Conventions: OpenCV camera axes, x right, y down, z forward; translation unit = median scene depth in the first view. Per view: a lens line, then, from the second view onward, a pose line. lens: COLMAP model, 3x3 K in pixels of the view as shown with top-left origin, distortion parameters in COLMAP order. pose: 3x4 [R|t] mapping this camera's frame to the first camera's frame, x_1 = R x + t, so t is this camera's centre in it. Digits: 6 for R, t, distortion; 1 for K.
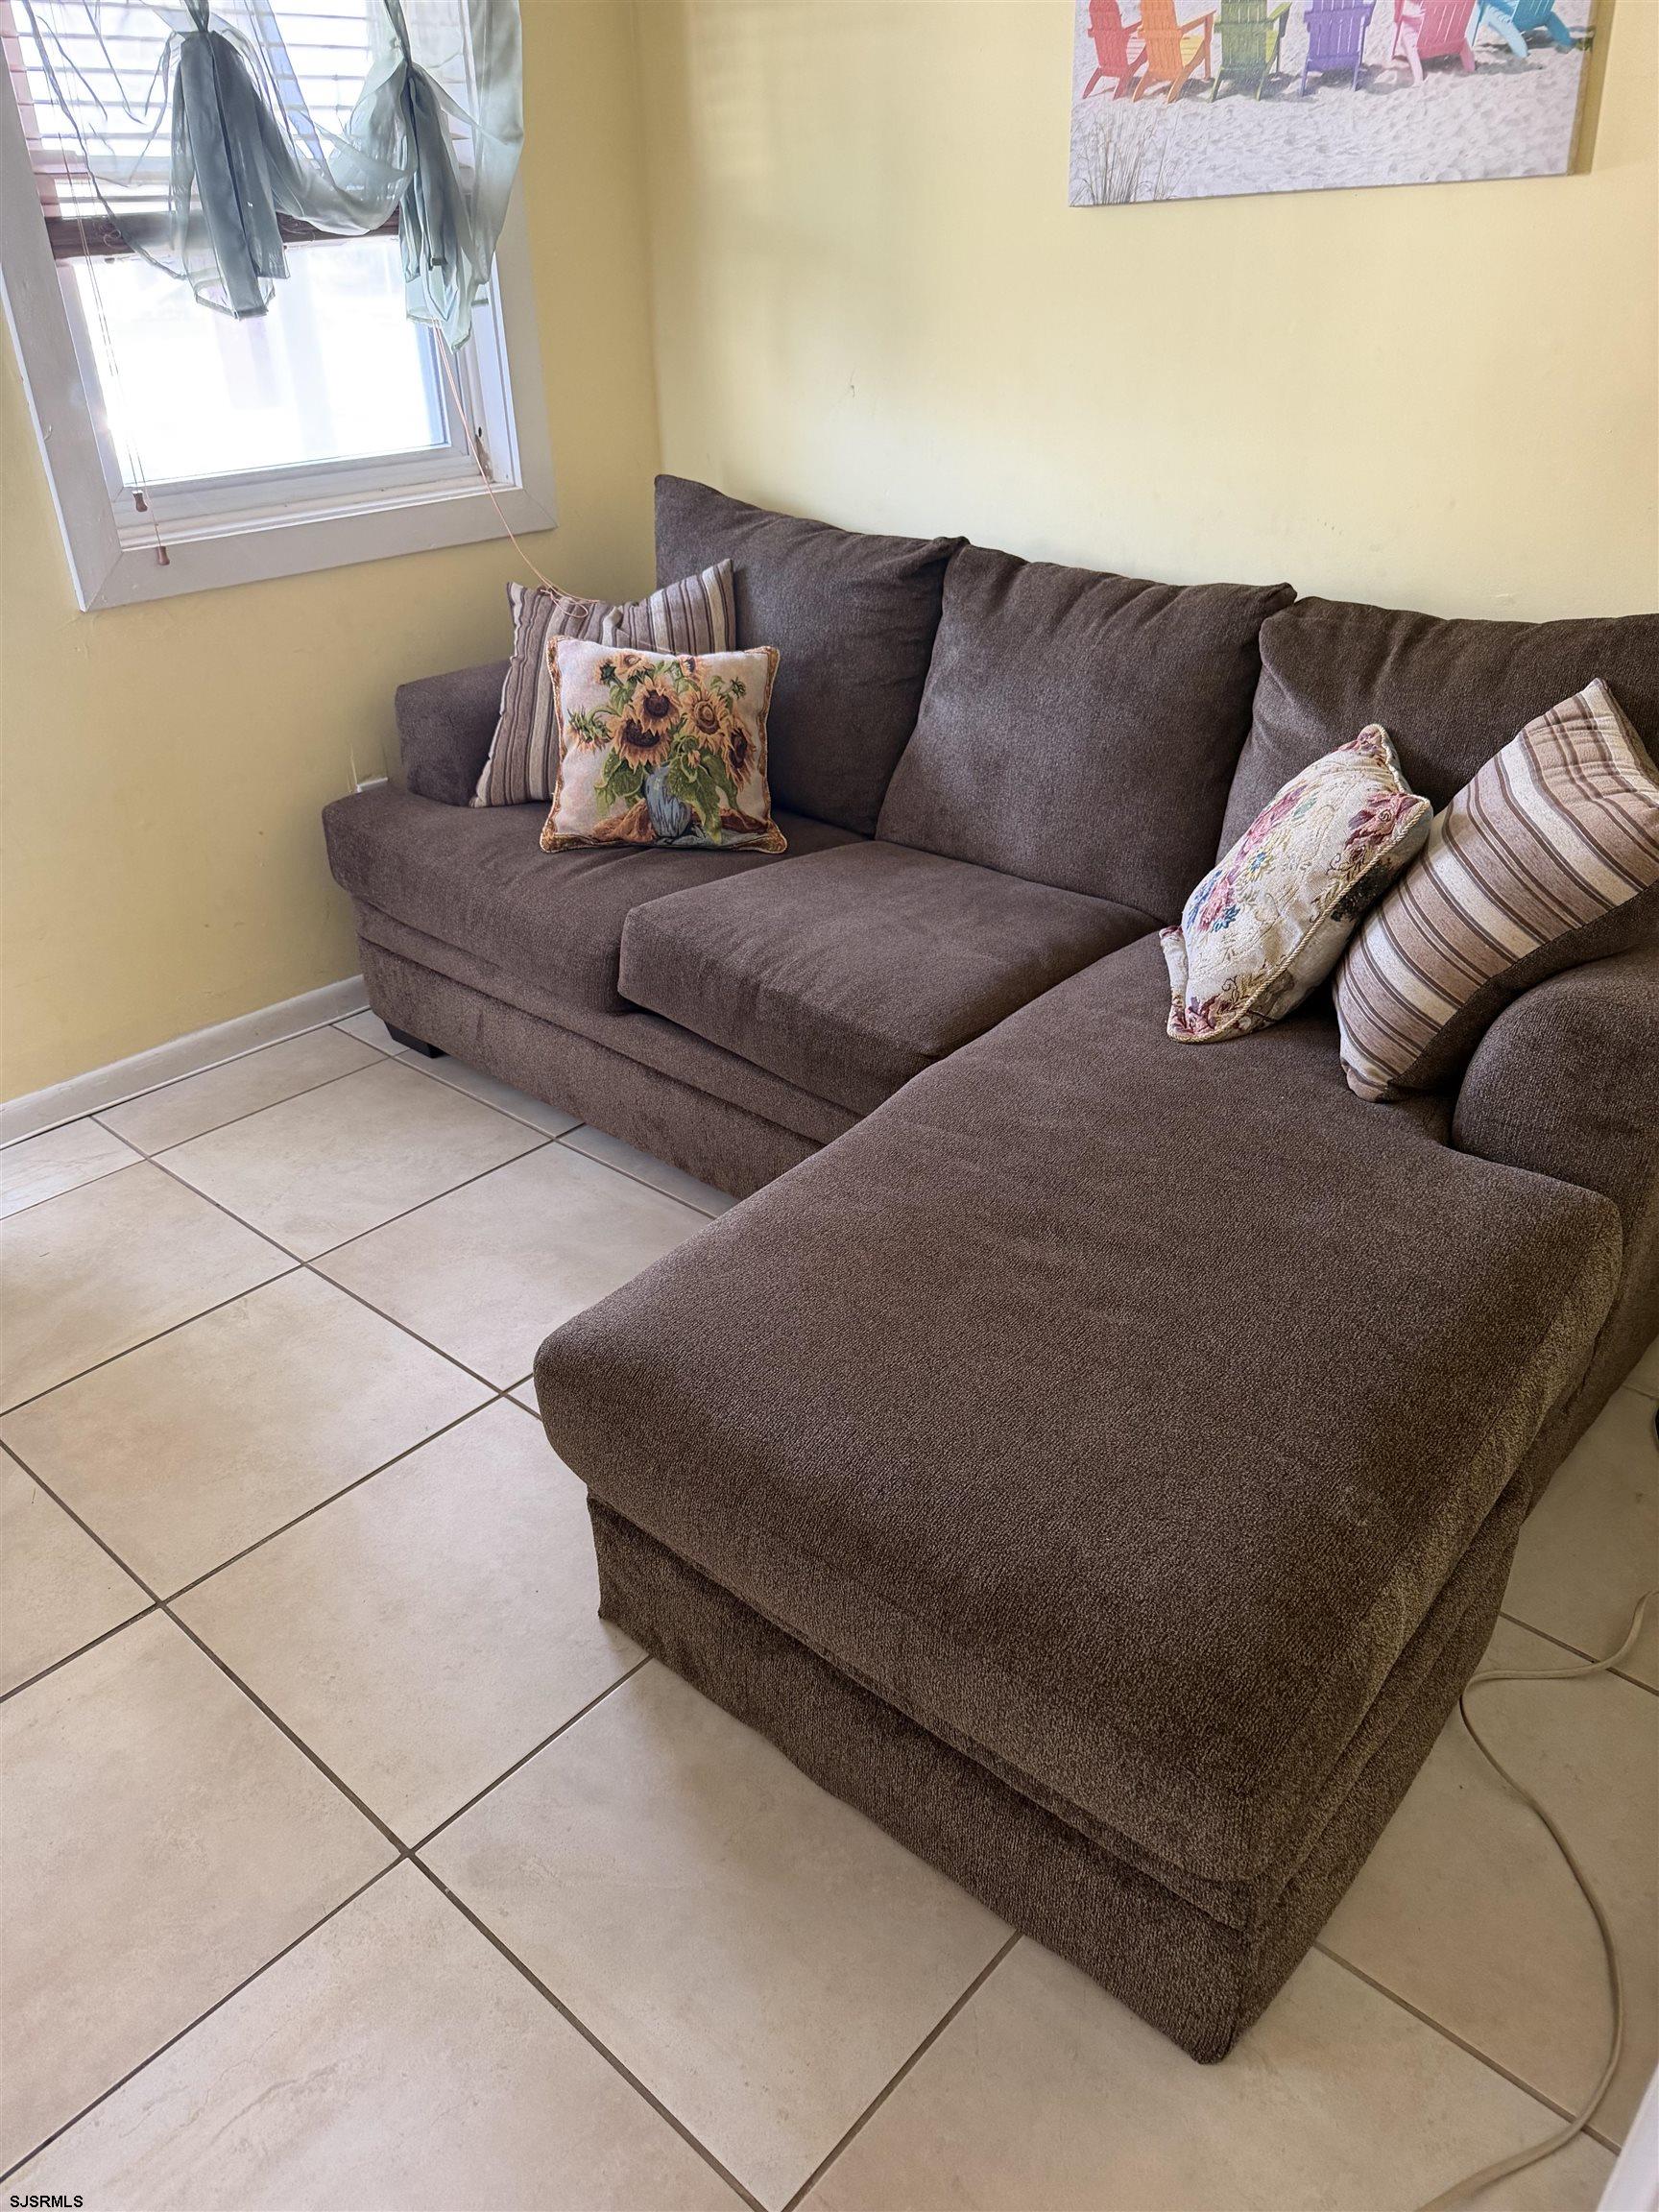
lens RADIAL K [[1552.7, 0, 815.9], [0, 1552.7, 1117.8], [0, 0, 1]] dist [0.043923, -0.059416]
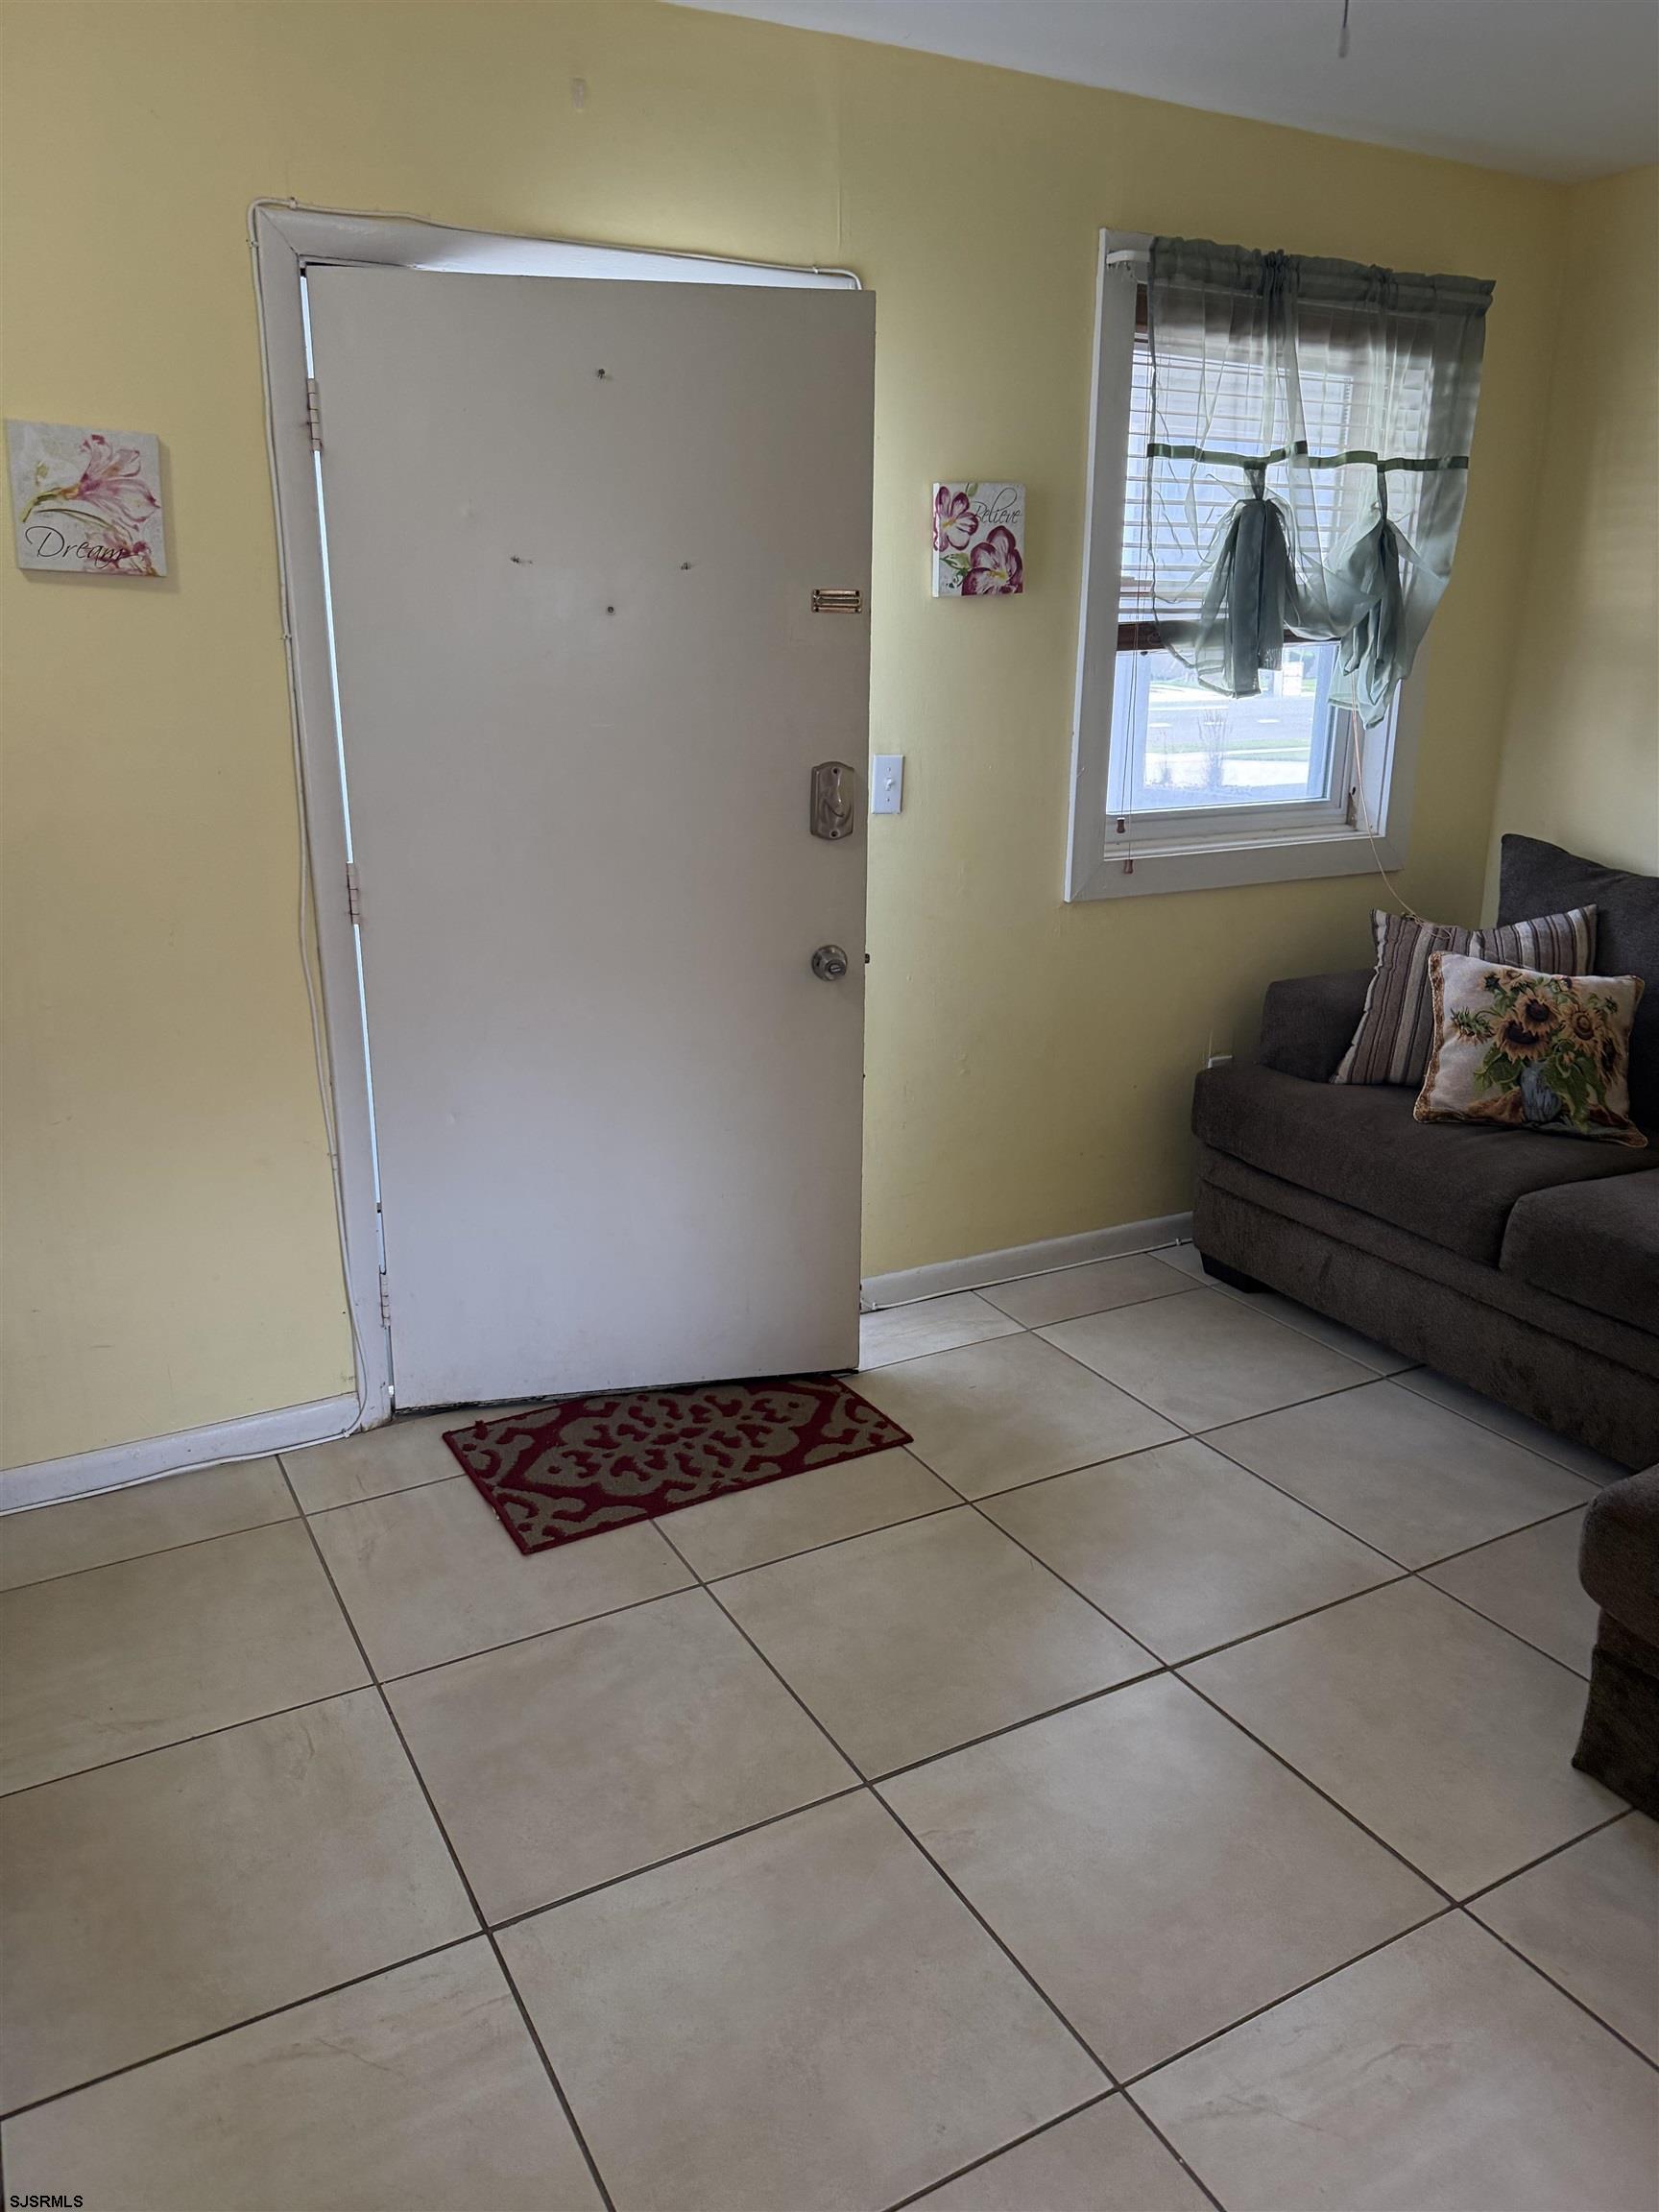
lens RADIAL K [[1552.7, 0, 824.1], [0, 1552.7, 1092.3], [0, 0, 1]] dist [0.043923, -0.059416]
pose [[0.946522, 0.122752, -0.298374, -0.286119], [-0.185468, 0.963736, -0.191869, 0.128018], [0.264002, 0.236948, 0.934965, -0.244246]]
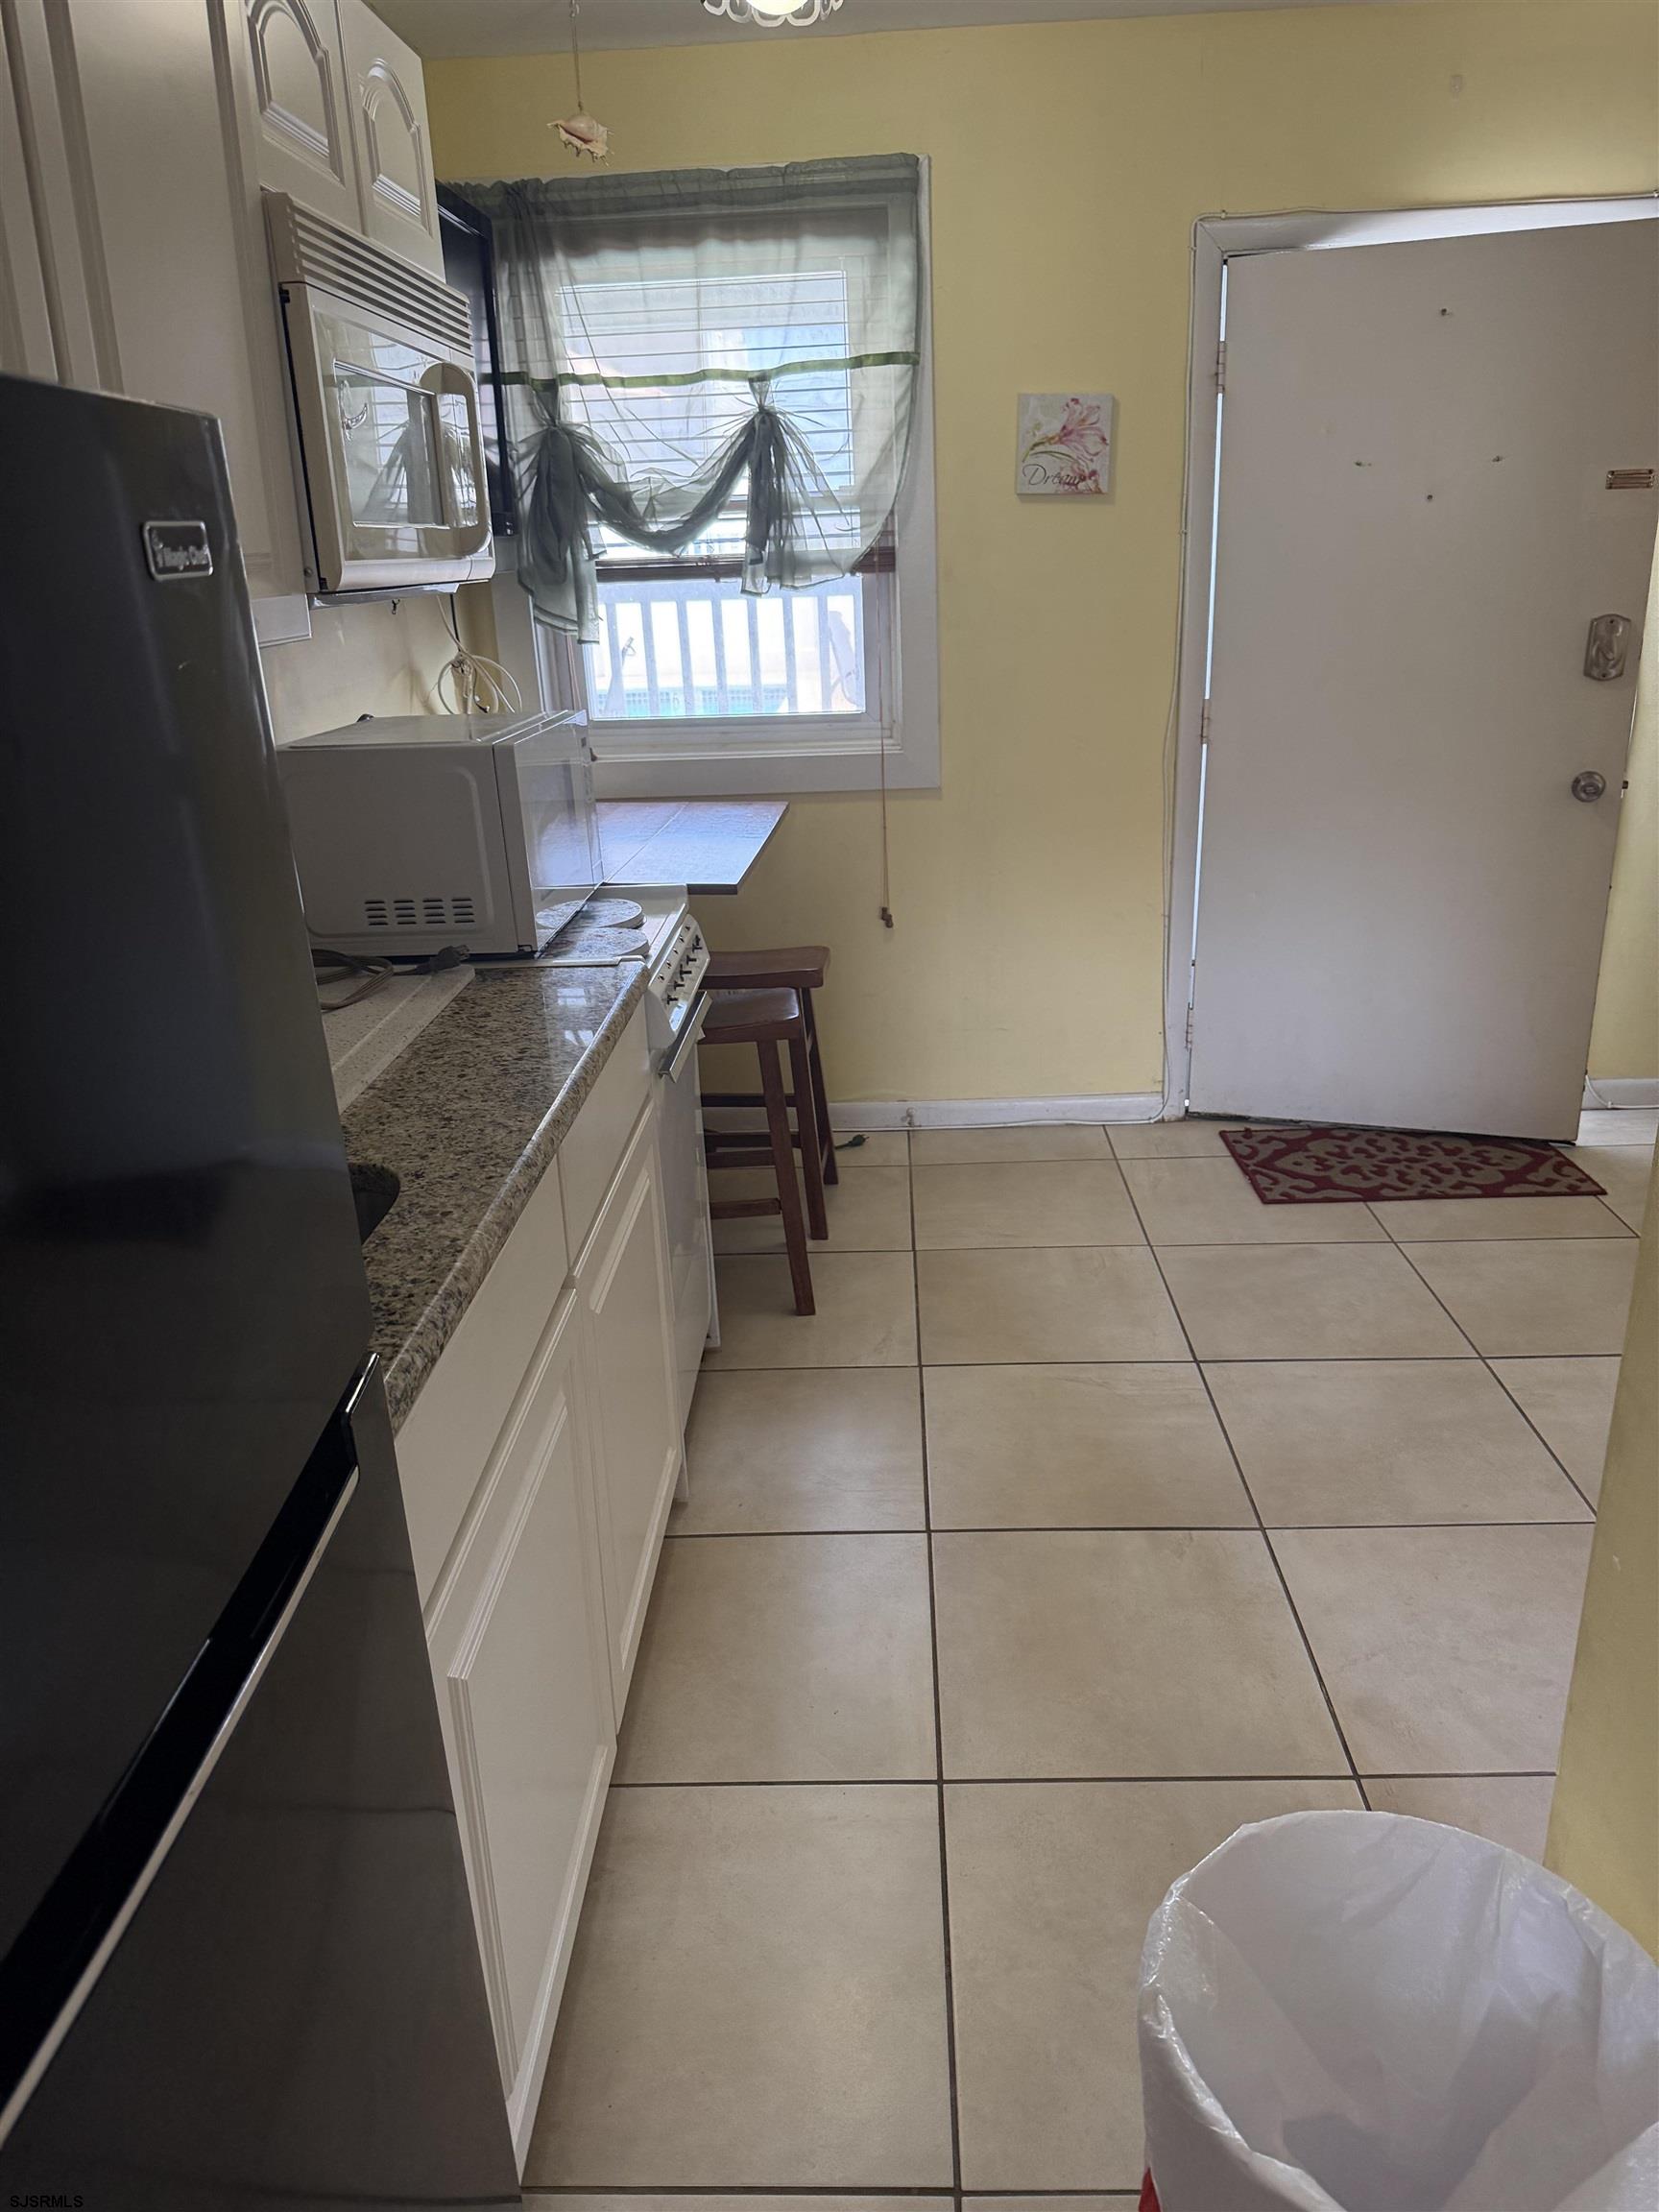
lens RADIAL K [[1552.7, 0, 825.0], [0, 1552.7, 1109.0], [0, 0, 1]] dist [0.043923, -0.059416]
pose [[0.645014, 0.259812, -0.718648, 0.007866], [-0.355329, 0.934549, 0.018944, 0.301527], [0.676534, 0.243138, 0.695116, -0.553323]]
